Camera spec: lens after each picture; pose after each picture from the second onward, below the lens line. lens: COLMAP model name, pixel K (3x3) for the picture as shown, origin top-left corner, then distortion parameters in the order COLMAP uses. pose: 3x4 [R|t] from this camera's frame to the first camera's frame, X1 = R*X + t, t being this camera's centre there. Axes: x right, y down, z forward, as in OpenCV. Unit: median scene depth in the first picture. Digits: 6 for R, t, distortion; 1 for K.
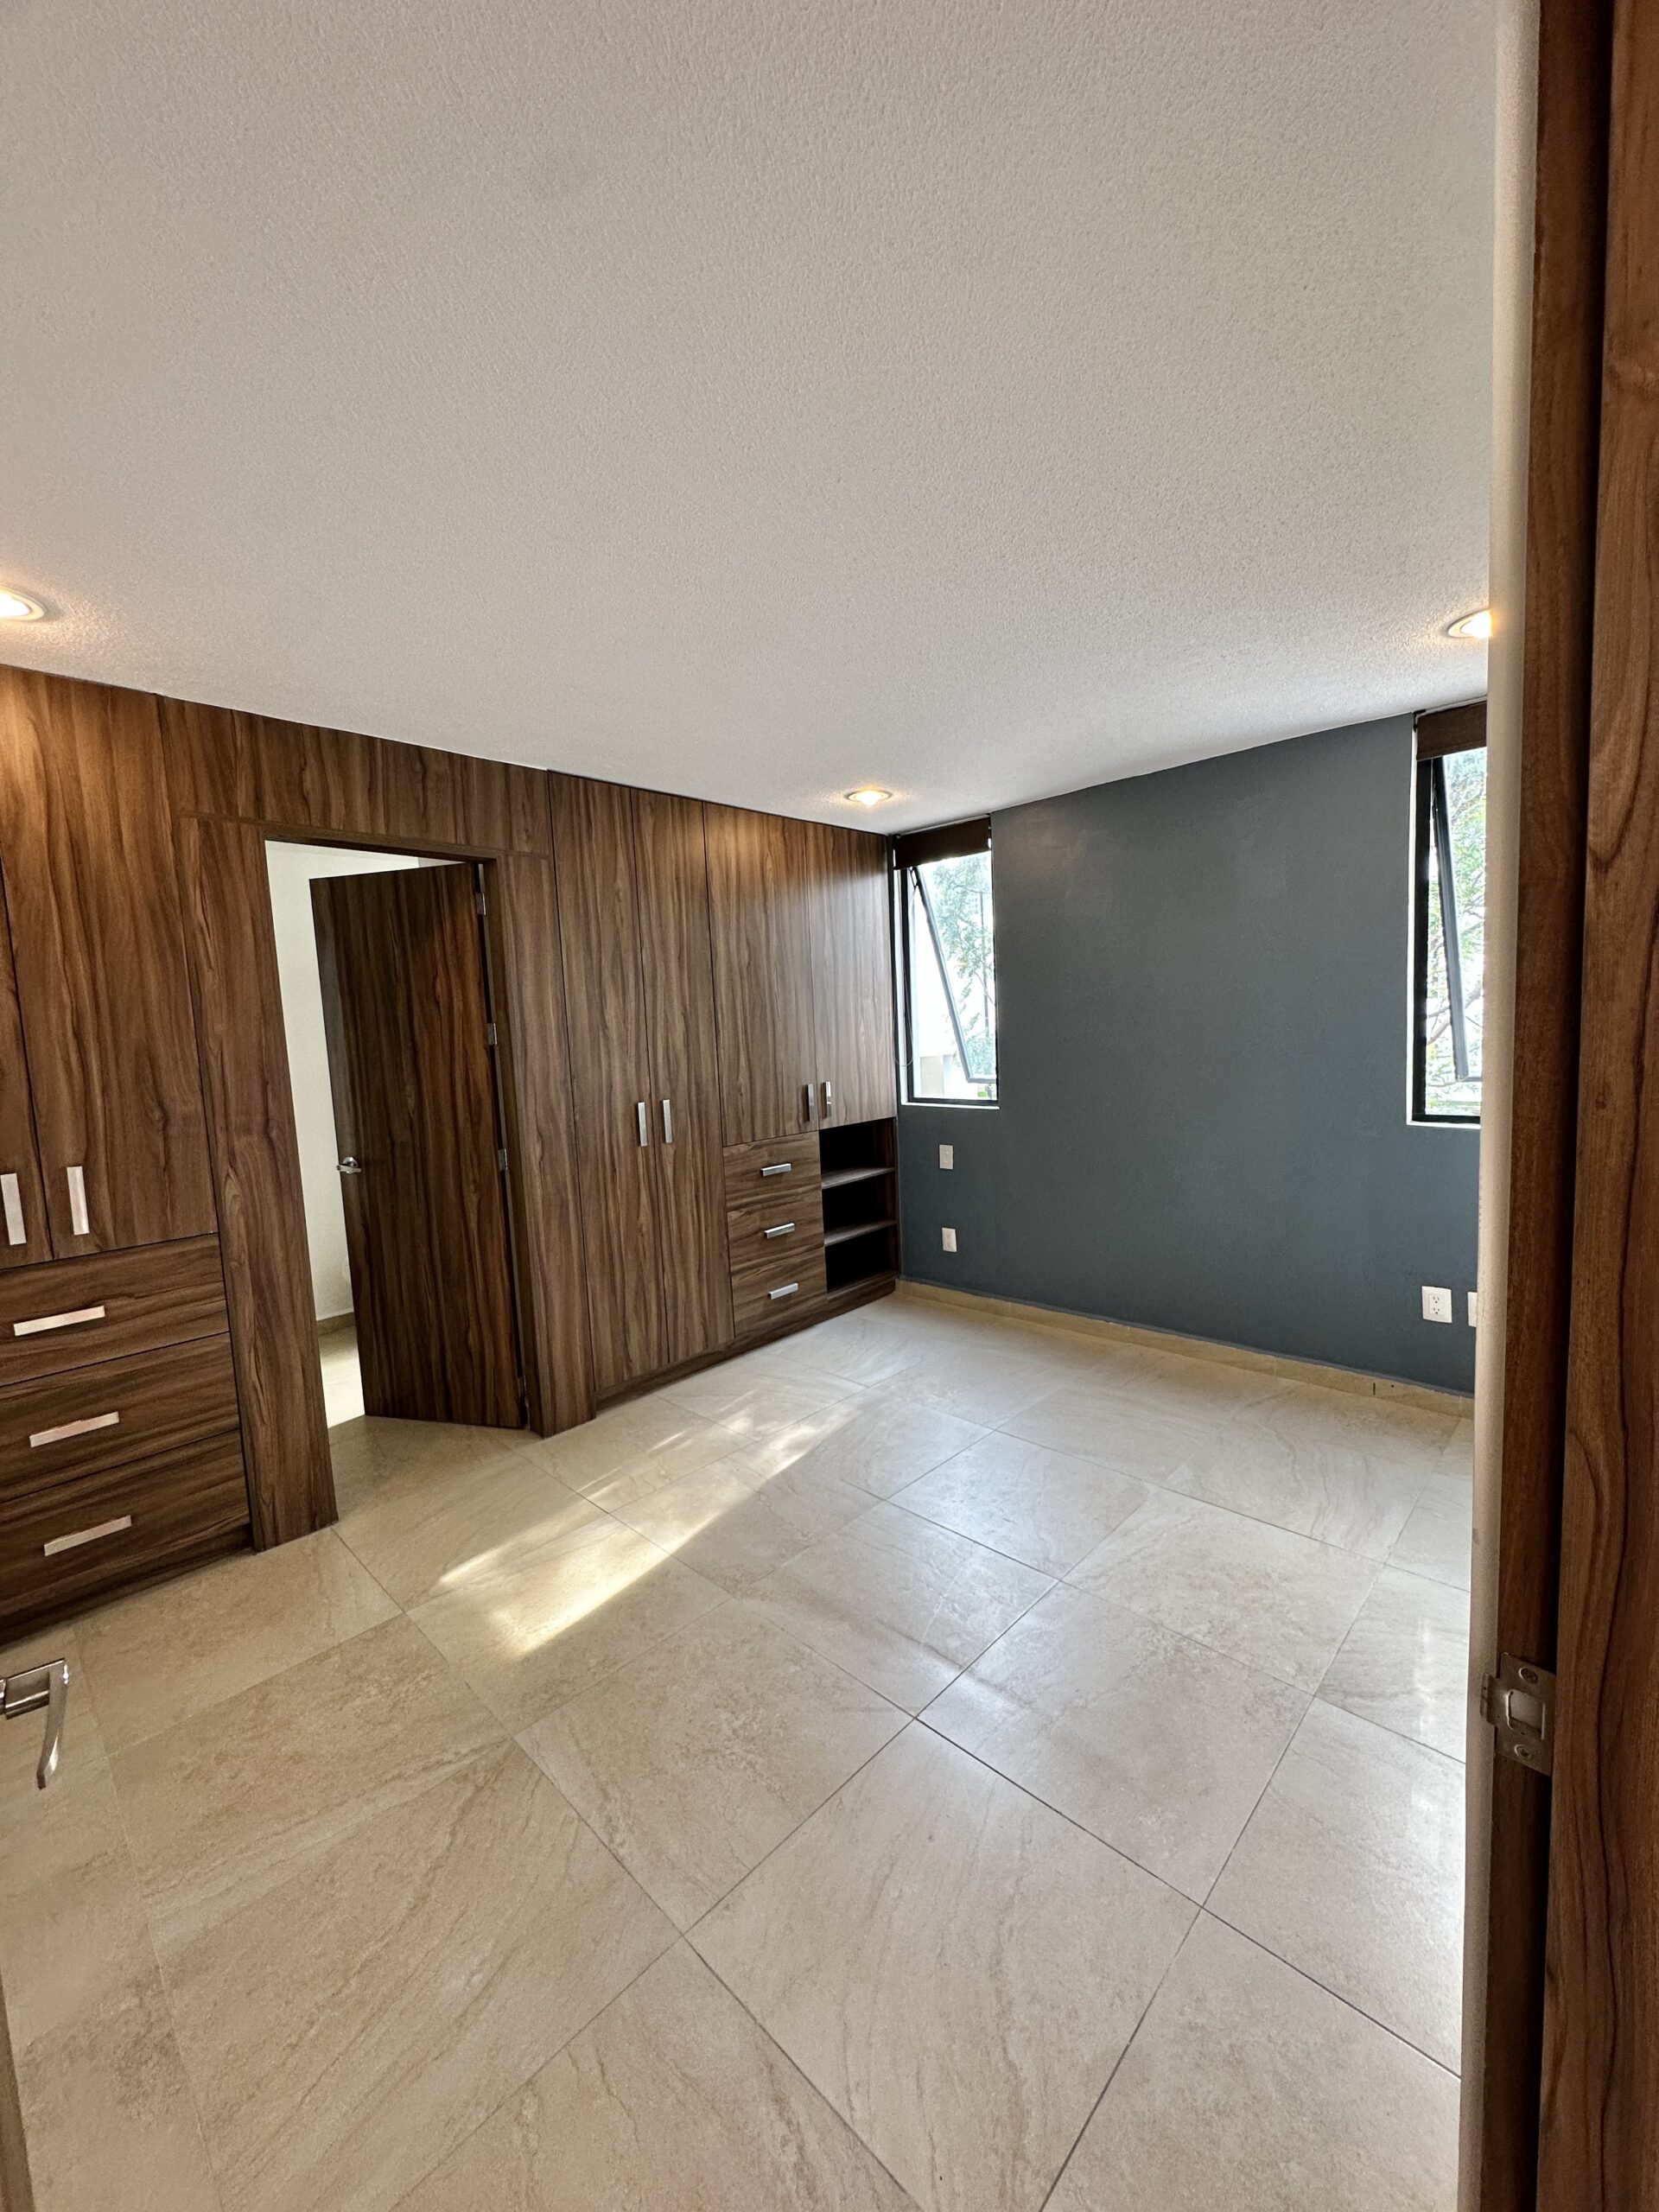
lens RADIAL K [[882.9, 0, 829.5], [0, 882.9, 1106.0], [0, 0, 1]] dist [-0.004815, 0.000693]
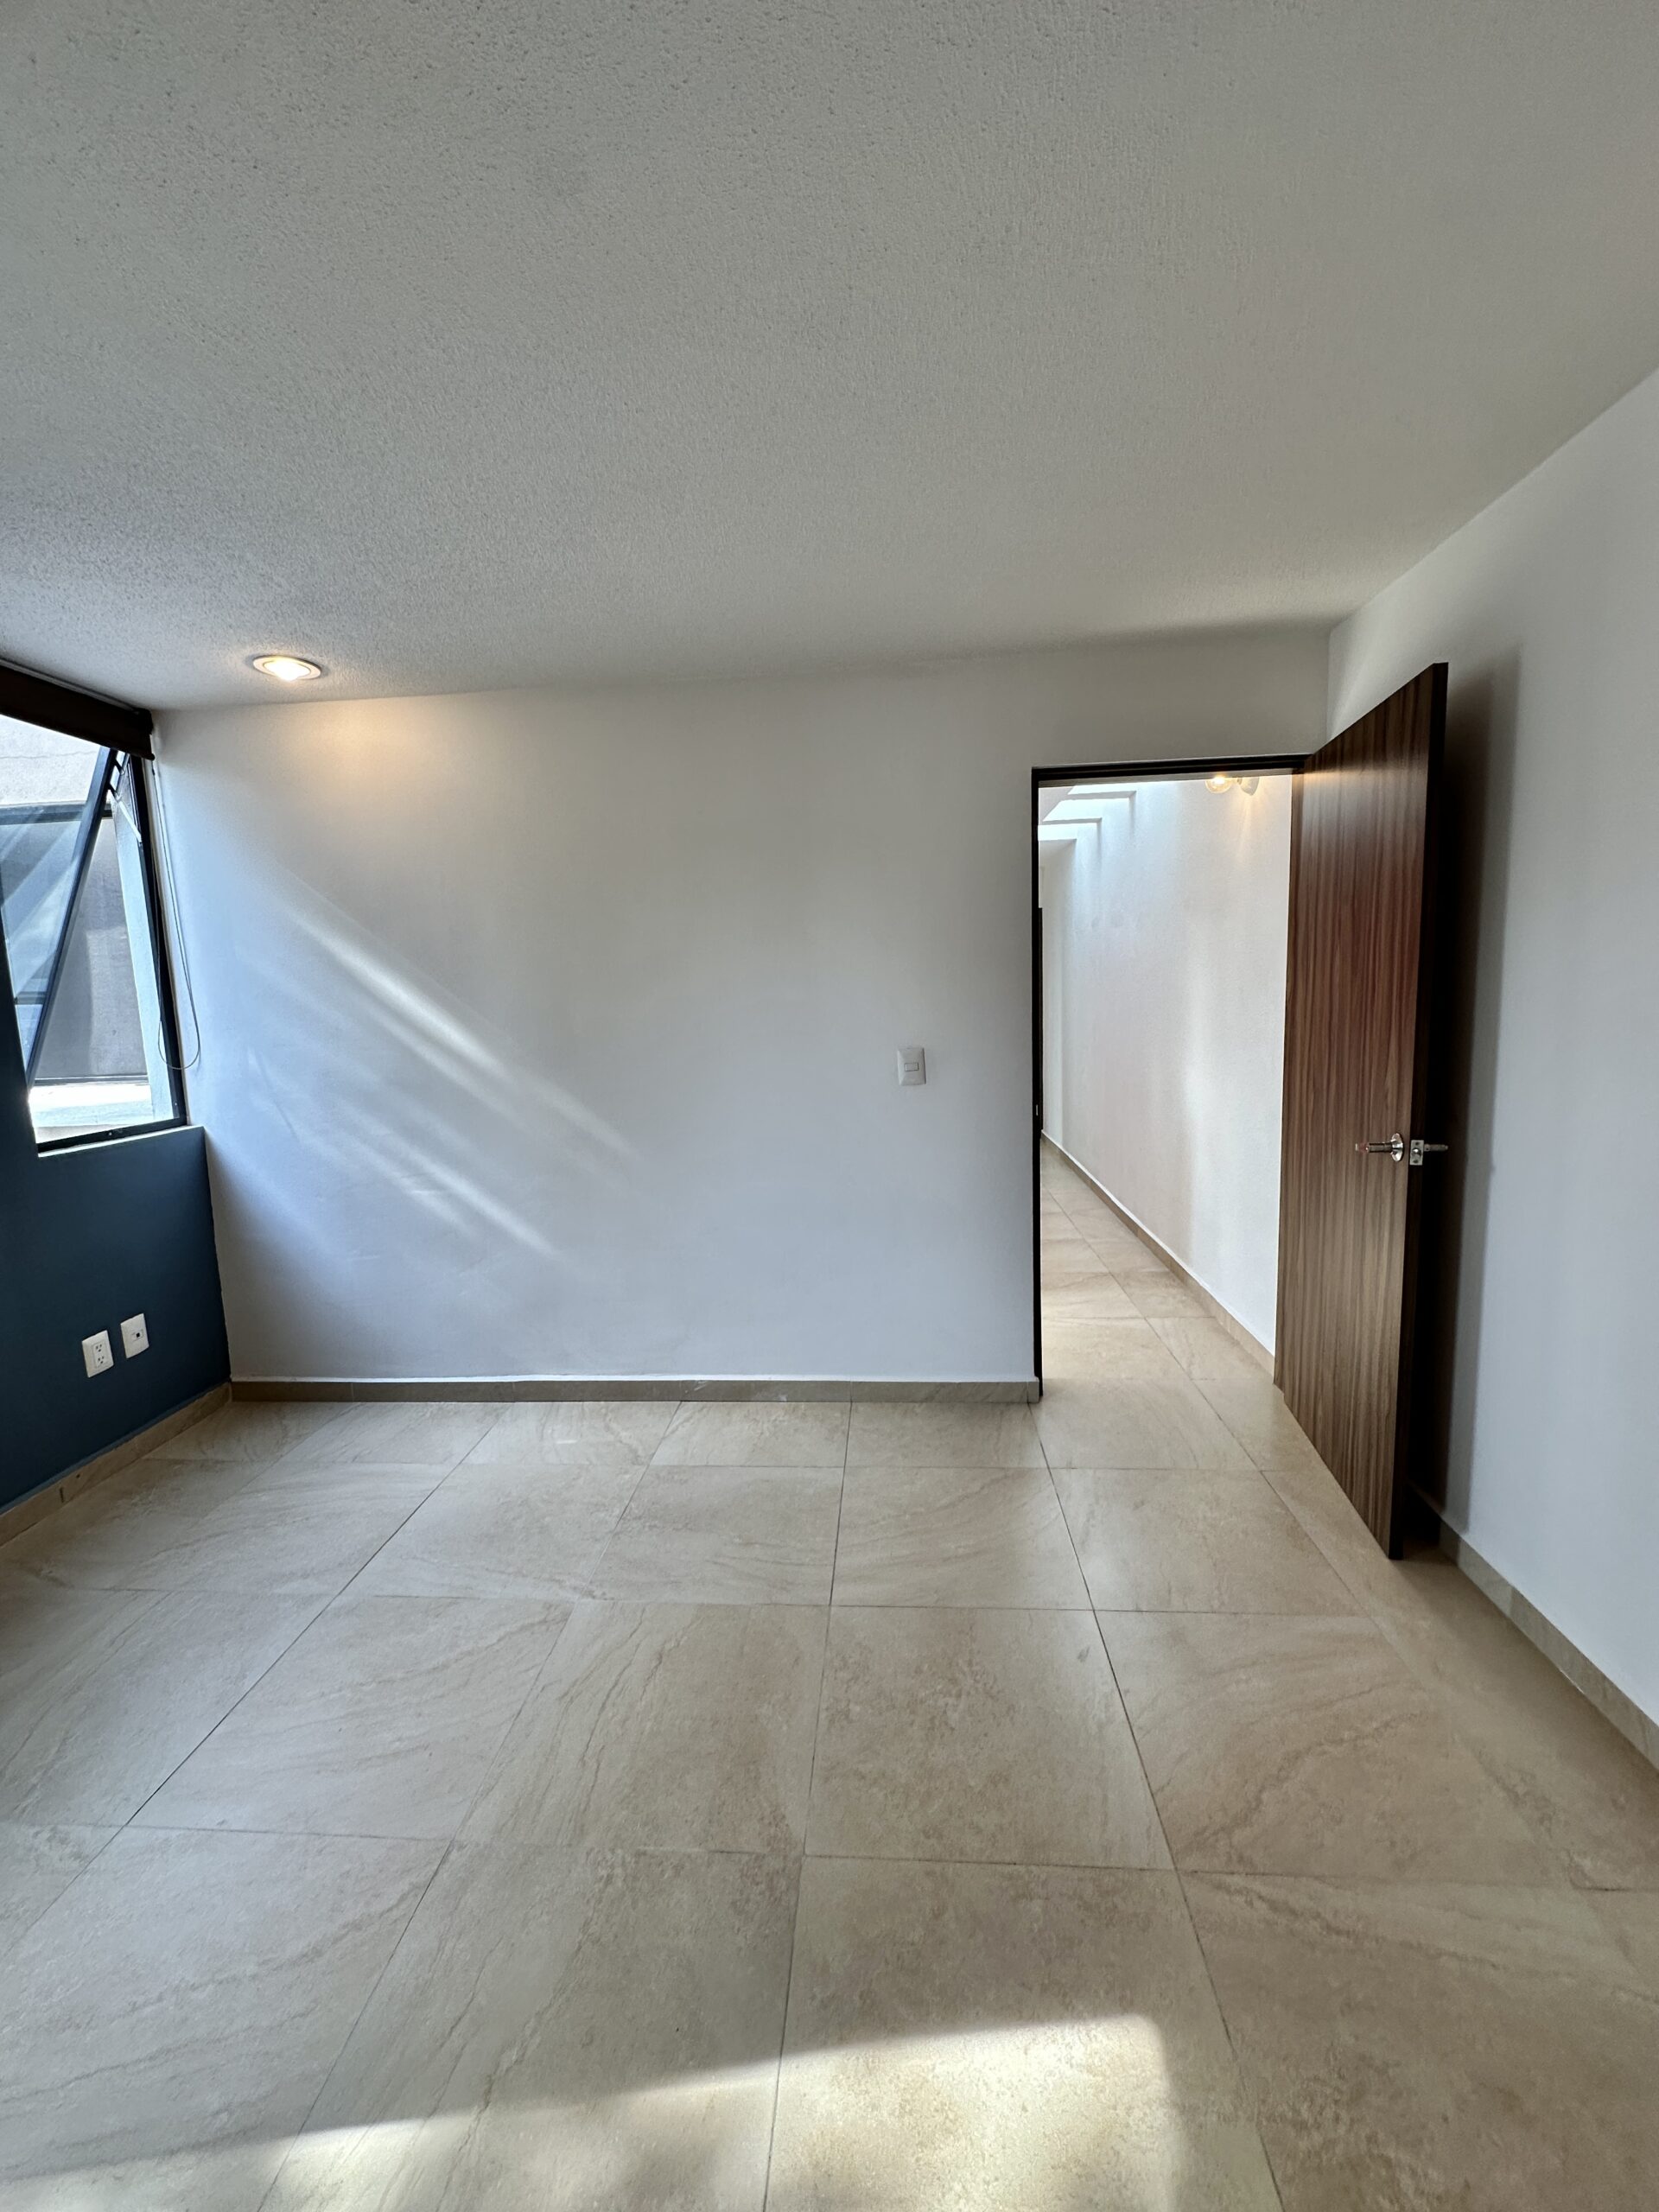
lens RADIAL K [[882.9, 0, 829.5], [0, 882.9, 1106.0], [0, 0, 1]] dist [-0.004815, 0.000693]
pose [[-0.640403, -0.035661, 0.767211, -0.425683], [0.136877, 0.977631, 0.159695, -0.053352], [-0.755744, 0.207282, -0.621196, 0.912984]]
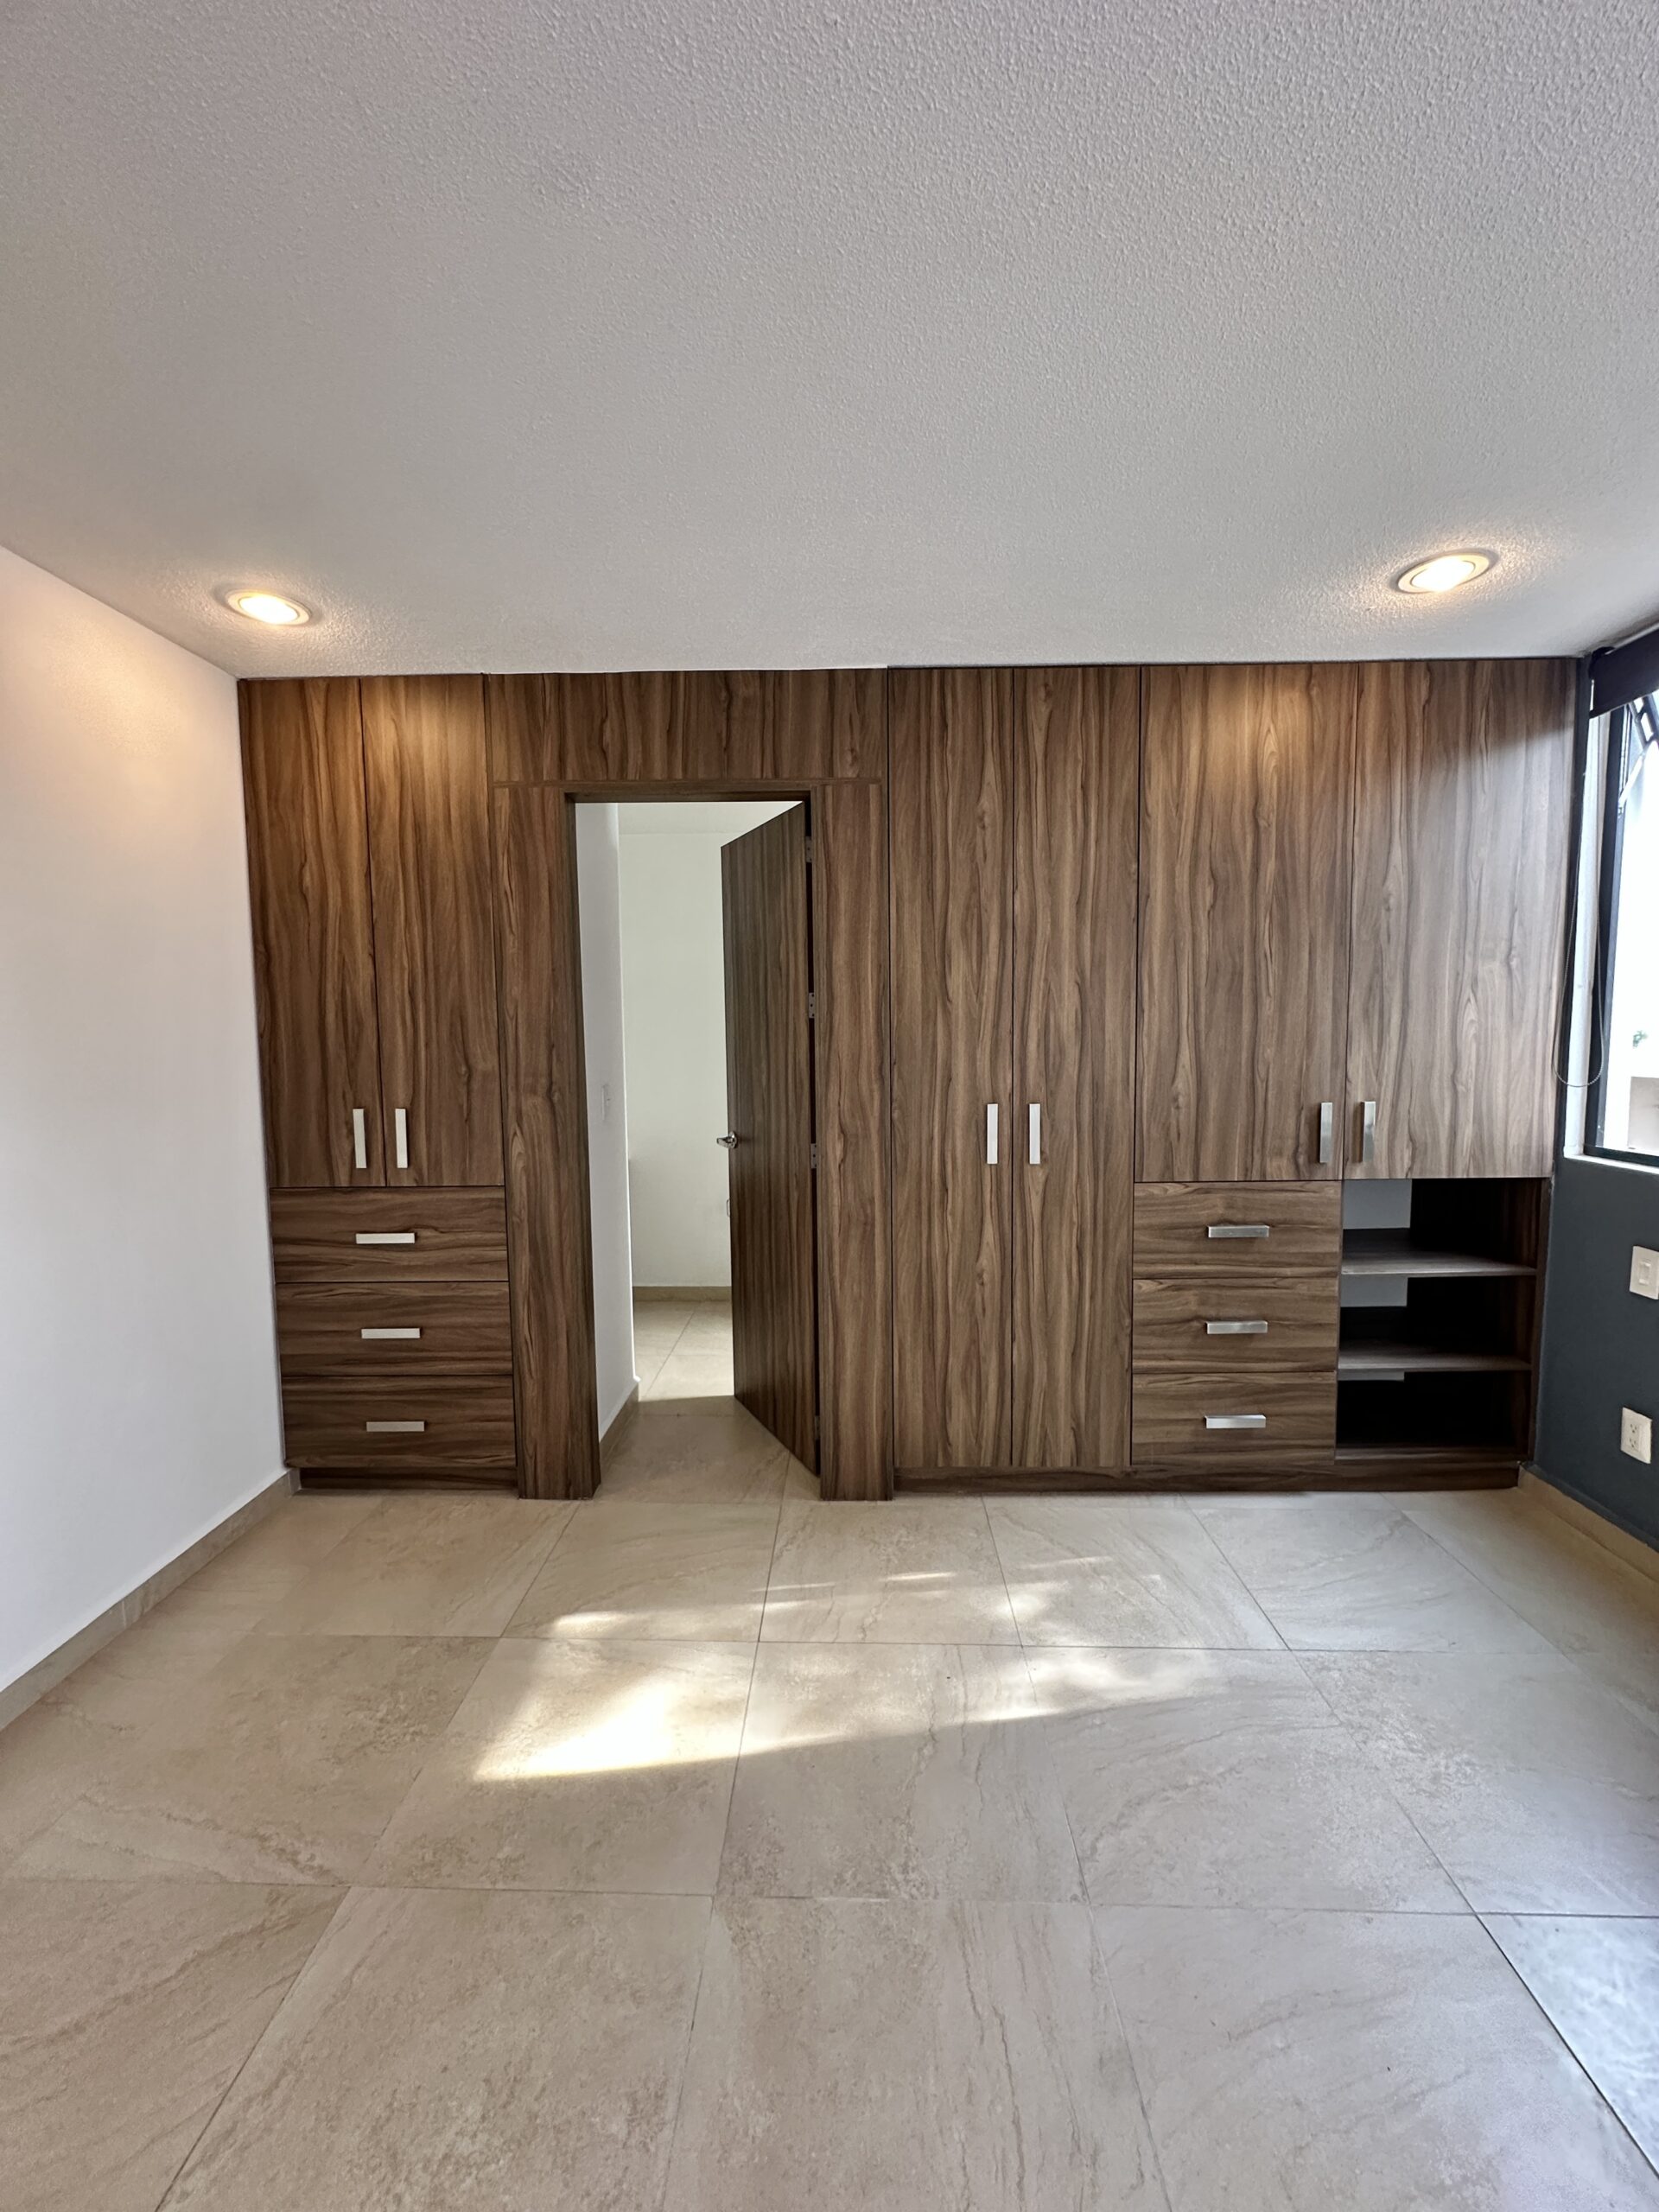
lens RADIAL K [[882.9, 0, 829.5], [0, 882.9, 1106.0], [0, 0, 1]] dist [-0.004815, 0.000693]
pose [[0.671416, 0.095698, -0.734875, 0.253675], [-0.089205, 0.994854, 0.048051, -0.027901], [0.735692, 0.033292, 0.676498, 0.444246]]
